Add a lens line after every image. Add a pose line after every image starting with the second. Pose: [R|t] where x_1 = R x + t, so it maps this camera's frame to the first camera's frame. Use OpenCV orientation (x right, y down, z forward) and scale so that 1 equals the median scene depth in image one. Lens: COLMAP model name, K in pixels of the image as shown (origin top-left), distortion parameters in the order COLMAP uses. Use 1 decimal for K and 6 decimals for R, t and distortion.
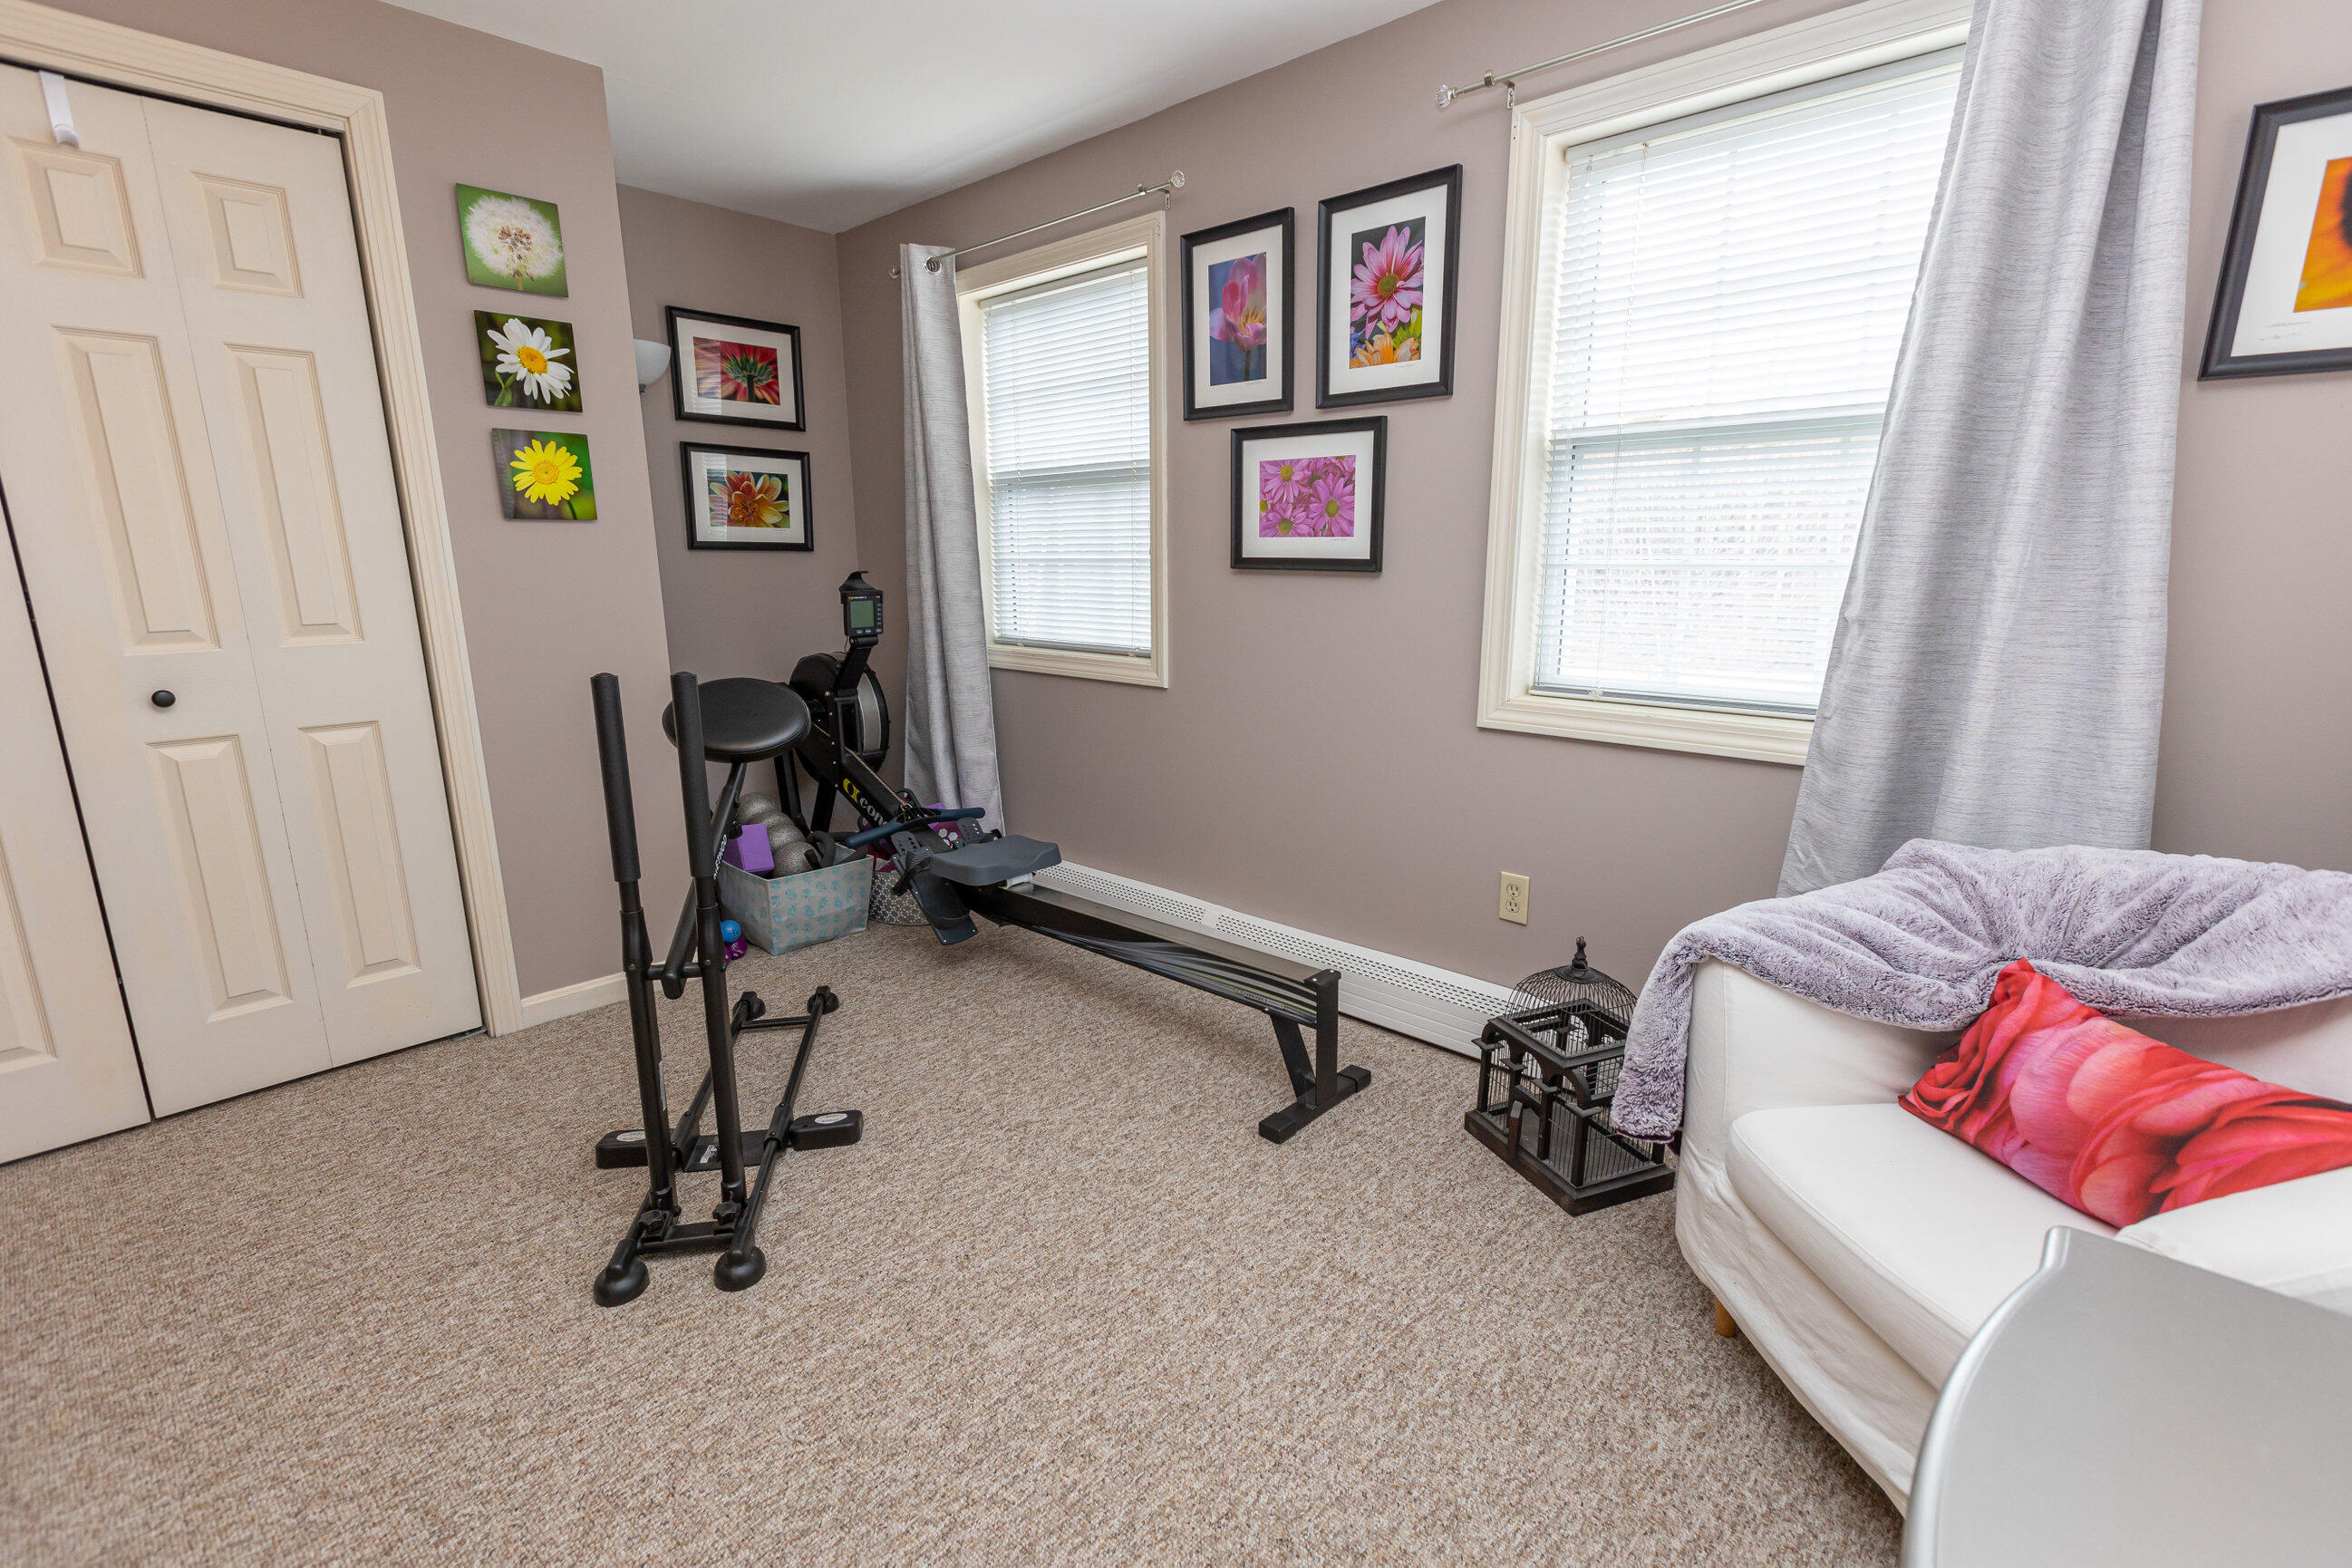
lens RADIAL K [[1057.2, 0, 1176.0], [0, 1057.2, 784.0], [0, 0, 1]] dist [0.001954, 0.000326]
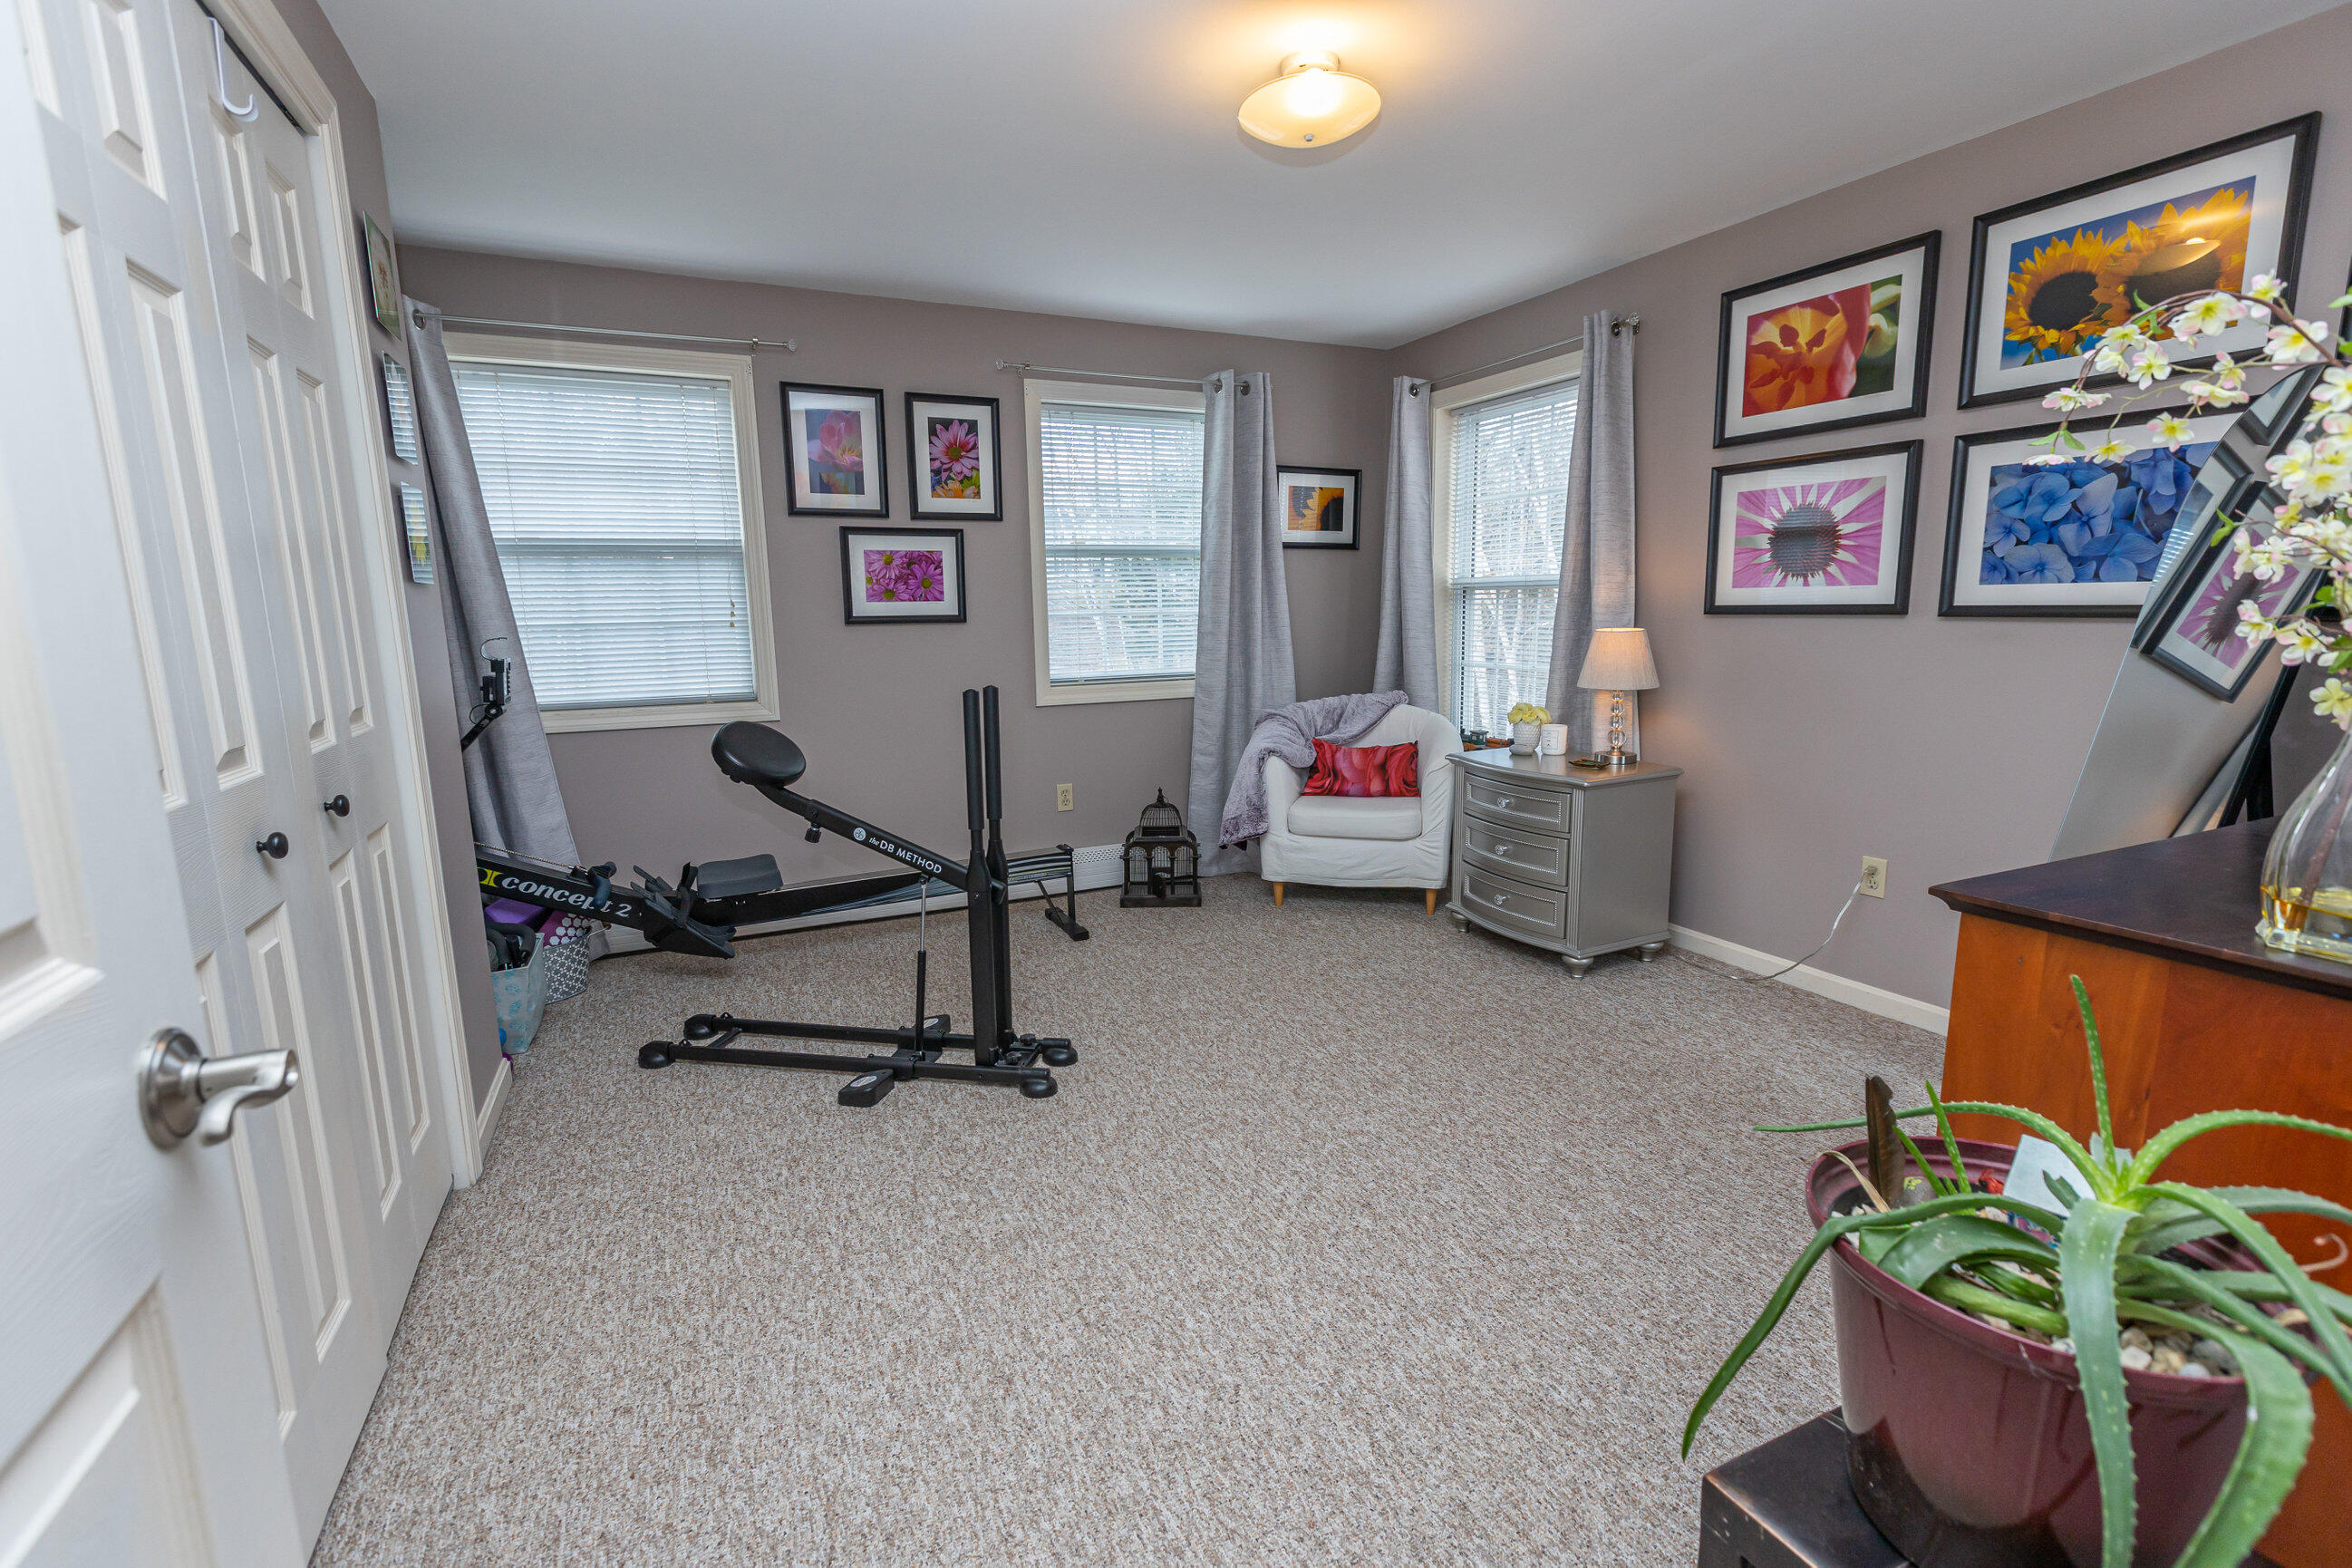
lens RADIAL K [[1057.2, 0, 1176.0], [0, 1057.2, 784.0], [0, 0, 1]] dist [0.001954, 0.000326]
pose [[0.368764, -0.157259, 0.916124, -1.207805], [0.219125, 0.972515, 0.078735, -0.015981], [-0.903326, 0.171711, 0.393088, 0.109672]]
